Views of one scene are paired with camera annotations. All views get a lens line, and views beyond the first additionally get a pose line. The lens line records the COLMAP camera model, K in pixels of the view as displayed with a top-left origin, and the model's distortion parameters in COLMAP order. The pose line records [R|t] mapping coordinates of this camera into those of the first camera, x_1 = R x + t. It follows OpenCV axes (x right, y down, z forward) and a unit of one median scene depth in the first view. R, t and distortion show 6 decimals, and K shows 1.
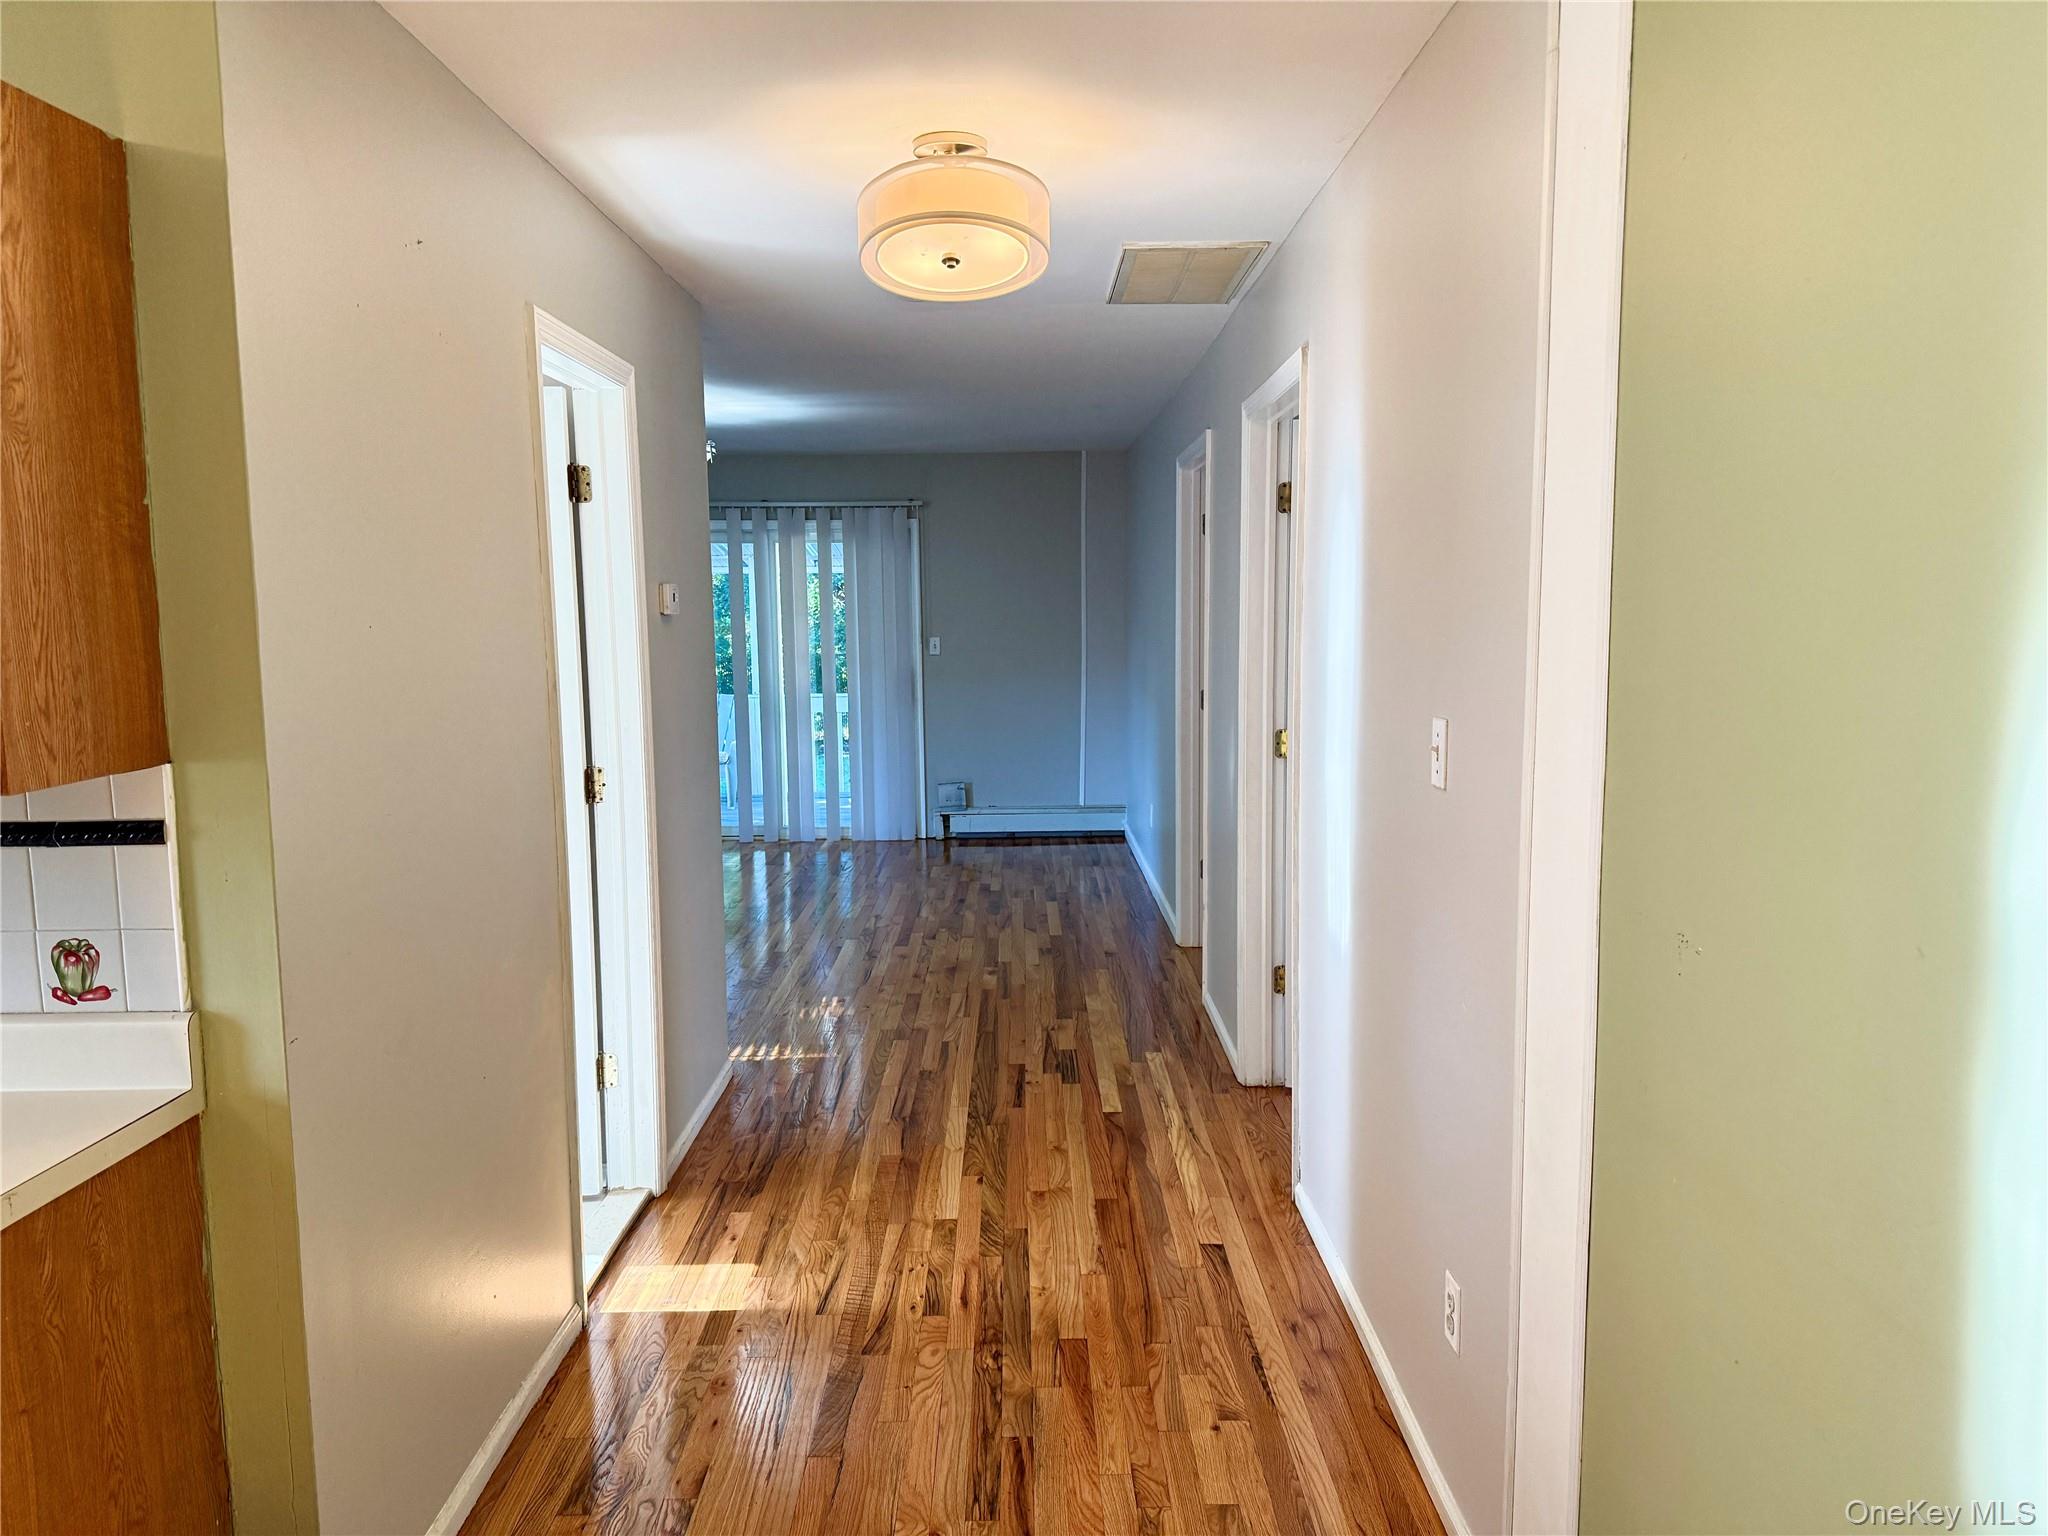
lens RADIAL K [[1434.9, 0, 1024.0], [0, 1434.9, 768.0], [0, 0, 1]] dist [0.071543, -0.092762]
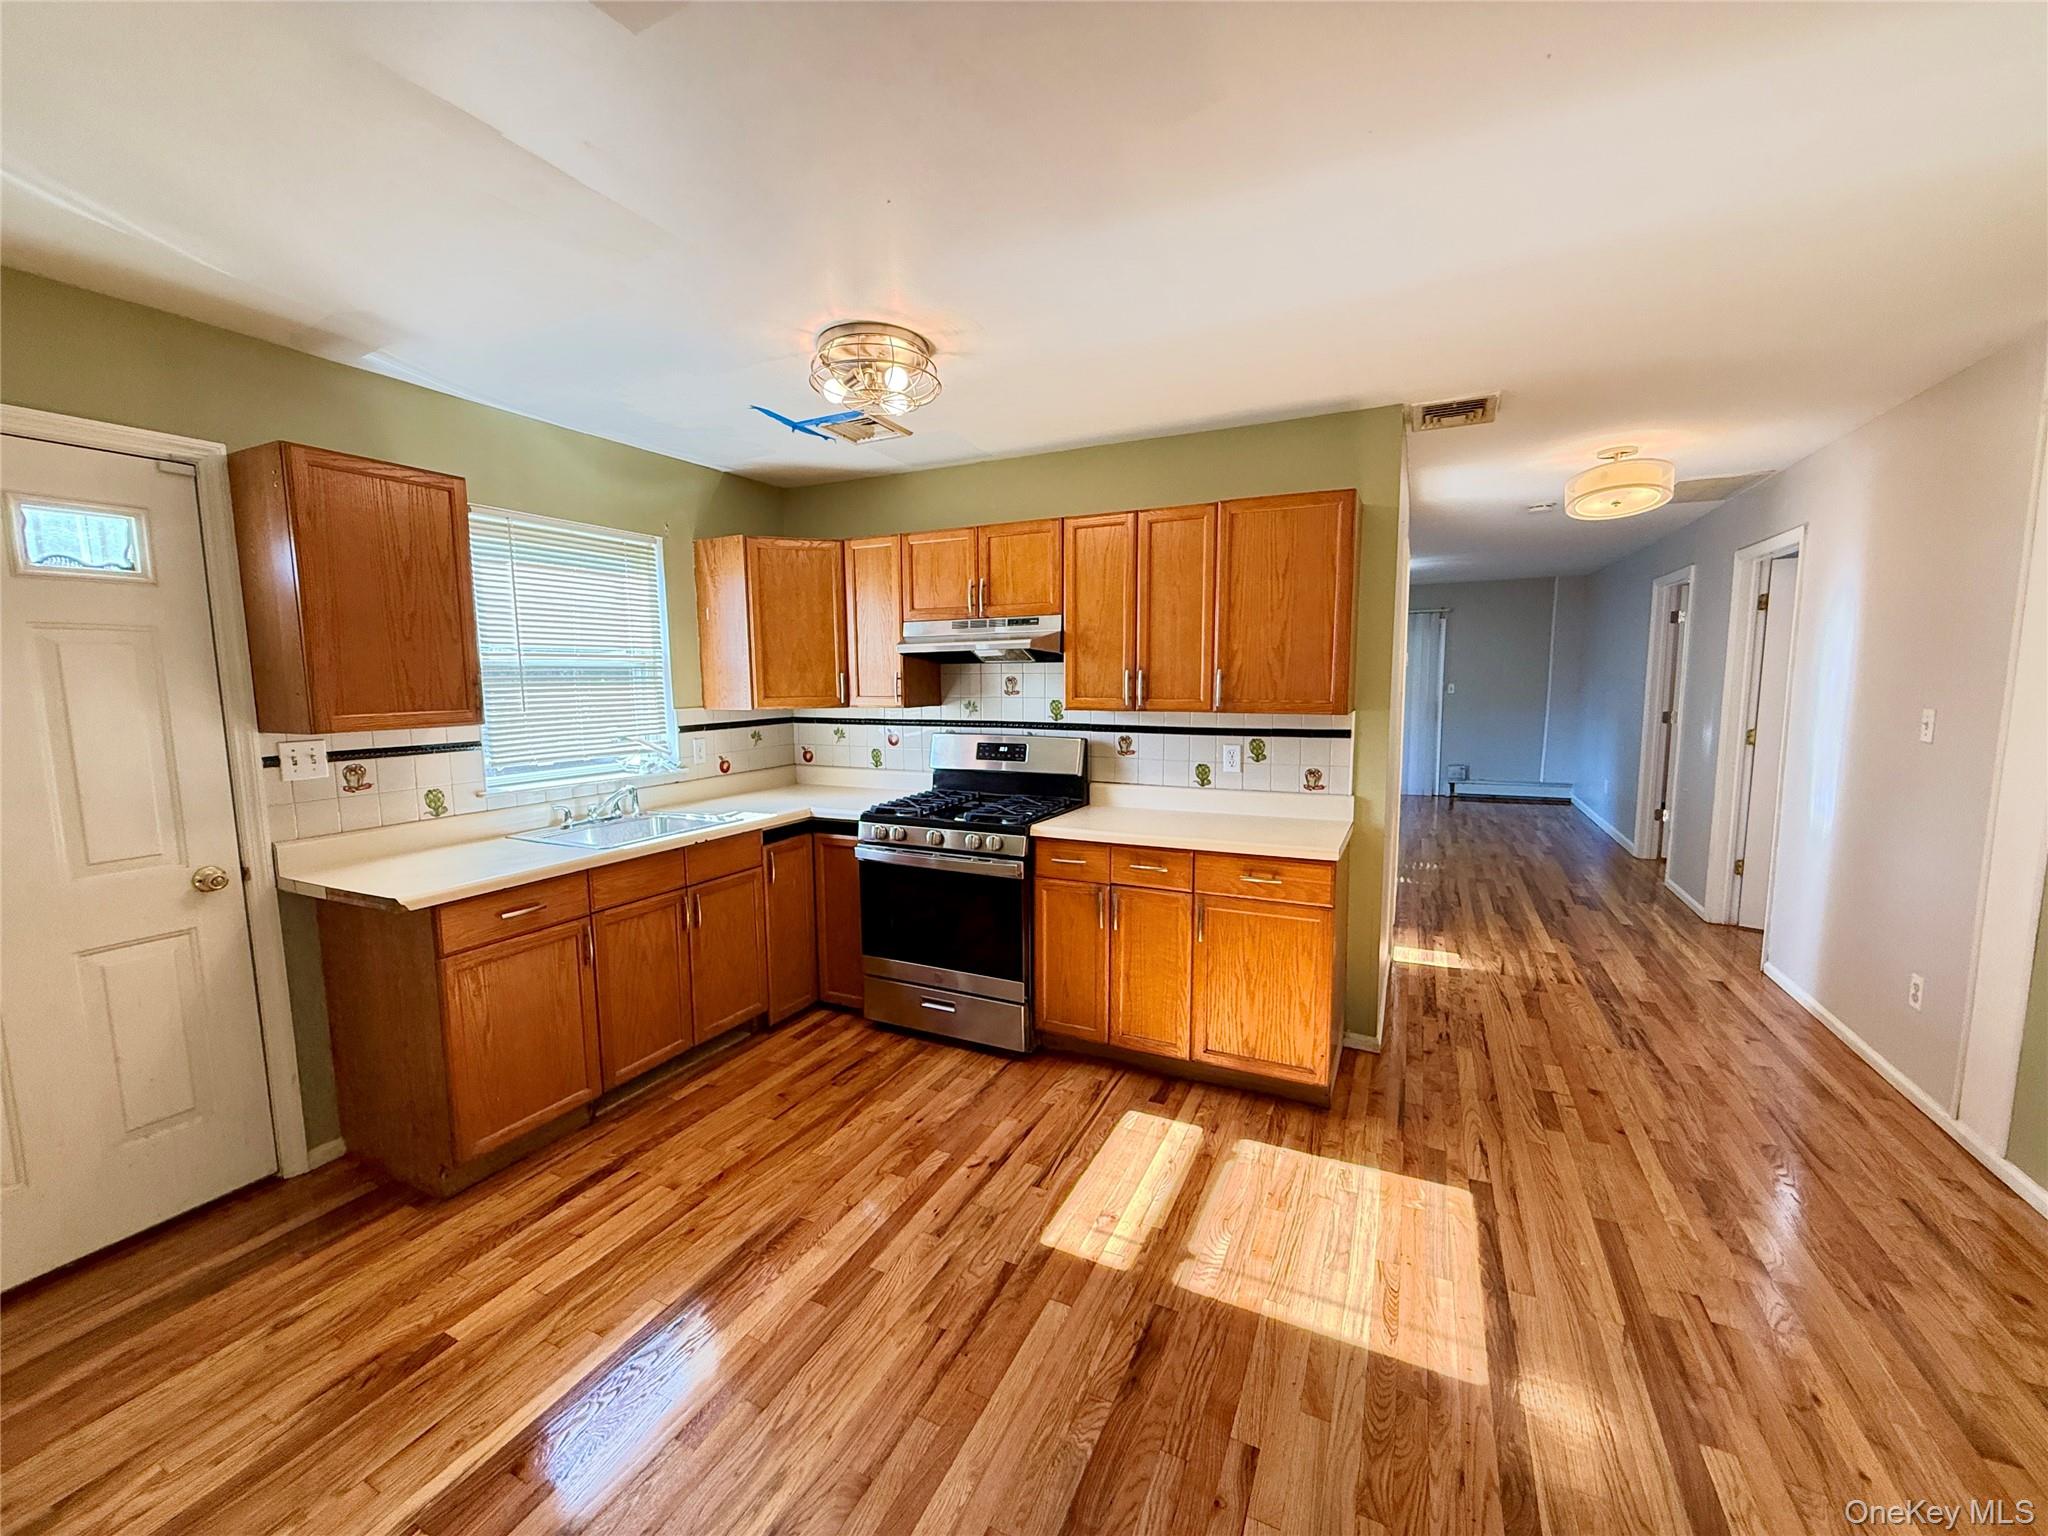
lens RADIAL K [[815.8, 0, 1017.6], [0, 815.8, 767.8], [0, 0, 1]] dist [-0.000427, 0.000278]
pose [[0.895602, 0.050445, -0.441987, -0.364367], [-0.048232, 0.998704, 0.016251, 0.093982], [0.442234, 0.006763, 0.896874, -0.634901]]
